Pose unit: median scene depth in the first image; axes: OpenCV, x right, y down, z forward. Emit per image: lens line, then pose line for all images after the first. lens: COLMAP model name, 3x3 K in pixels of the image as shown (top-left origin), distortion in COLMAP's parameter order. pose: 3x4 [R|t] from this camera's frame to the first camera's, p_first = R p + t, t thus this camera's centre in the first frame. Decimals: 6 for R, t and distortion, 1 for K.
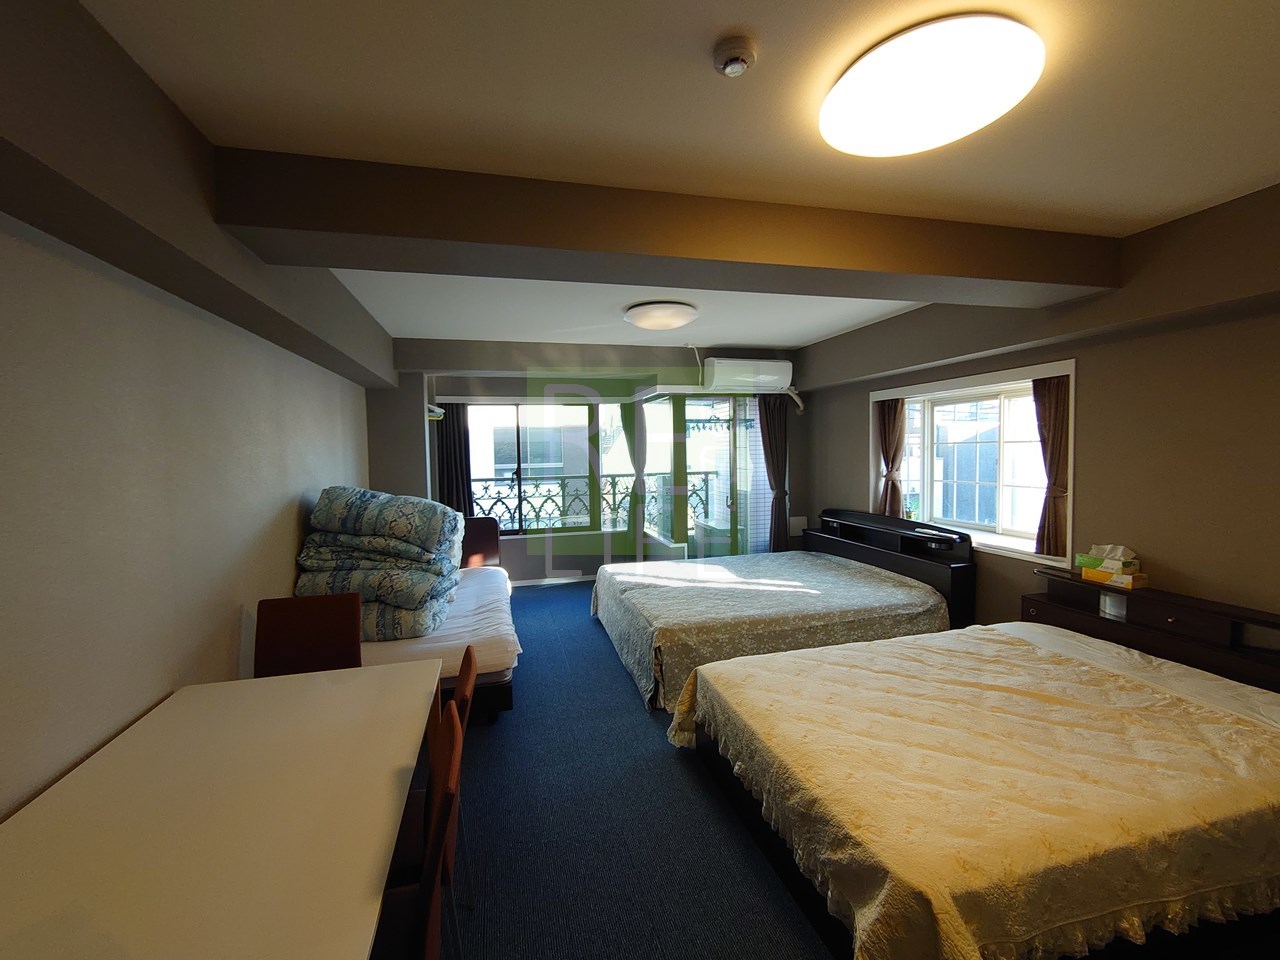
lens RADIAL K [[557.4, 0, 641.4], [0, 557.4, 479.6], [0, 0, 1]] dist [0.002354, -0.002473]
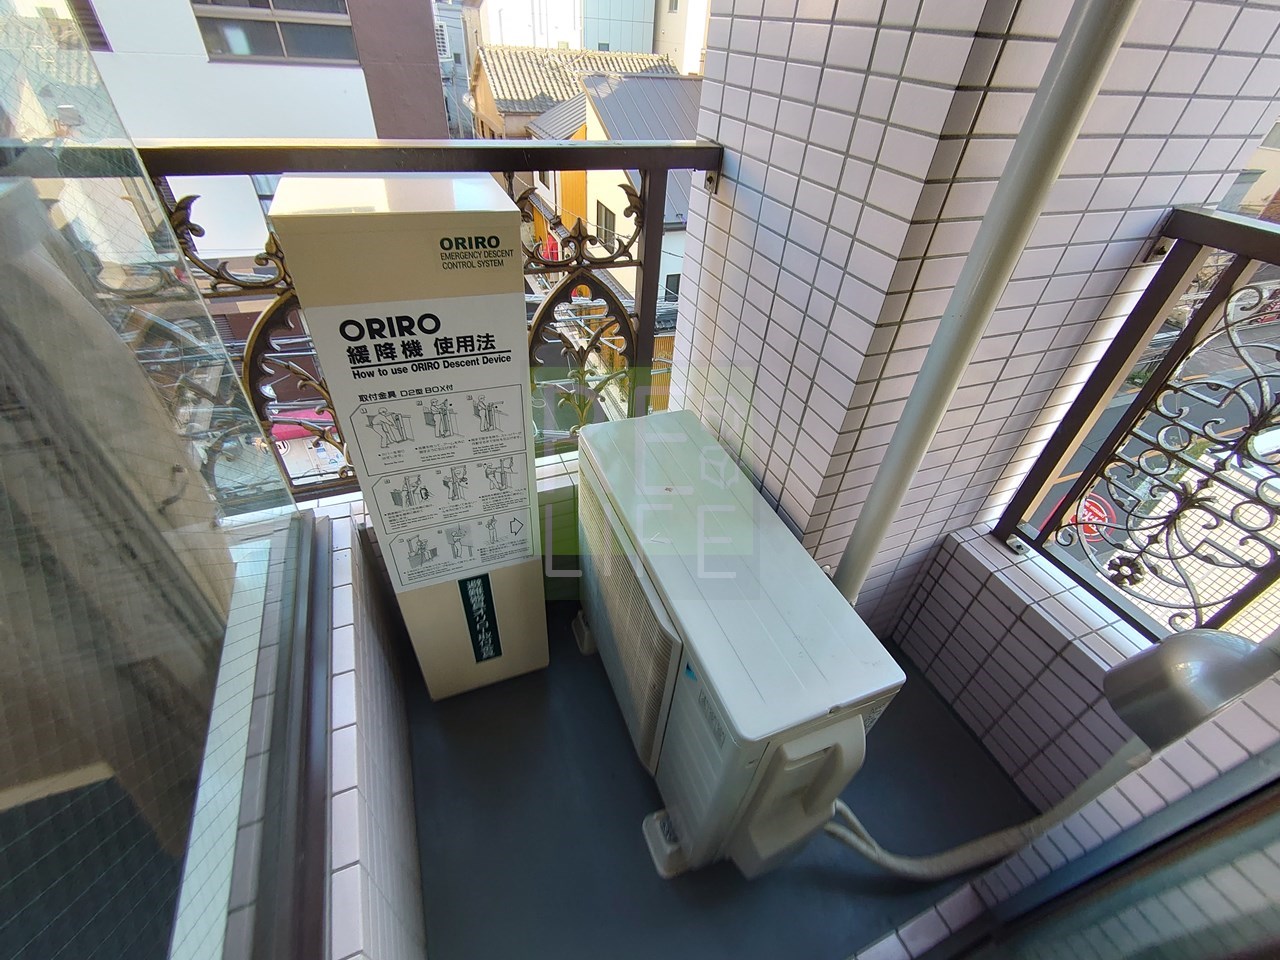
lens RADIAL K [[557.4, 0, 639.4], [0, 557.4, 486.8], [0, 0, 1]] dist [0.002354, -0.002473]
pose [[0.987615, -0.032004, 0.153597, 0.097903], [-0.067168, 0.798483, 0.598259, -0.039076], [-0.141791, -0.601166, 0.786444, 0.956394]]
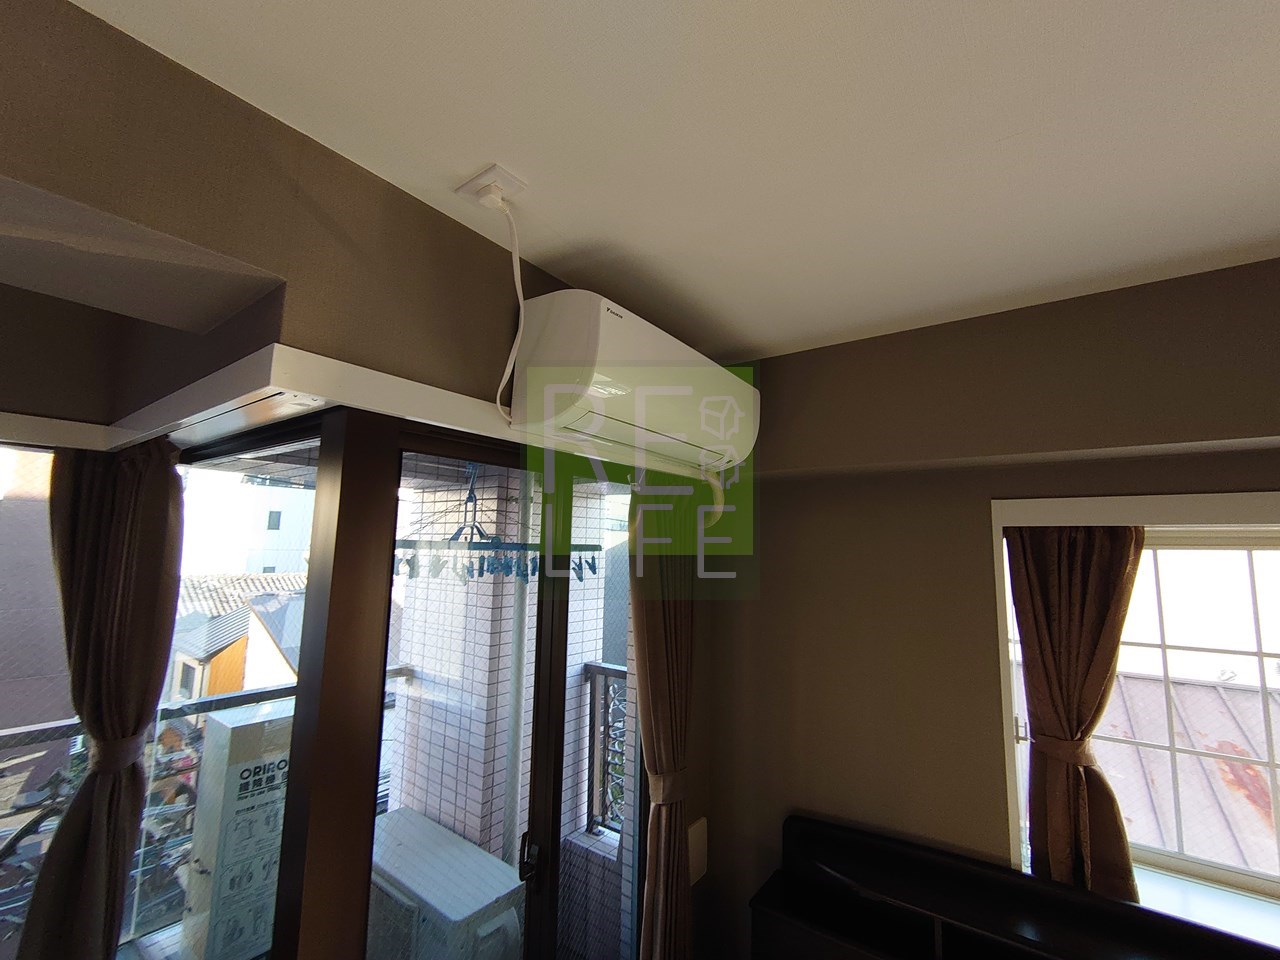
lens RADIAL K [[557.4, 0, 640.9], [0, 557.4, 472.4], [0, 0, 1]] dist [0.002354, -0.002473]
pose [[0.775562, 0.114679, 0.620767, 0.009236], [0.002352, 0.982829, -0.184504, -0.087918], [-0.631267, 0.144554, 0.761975, 0.705533]]
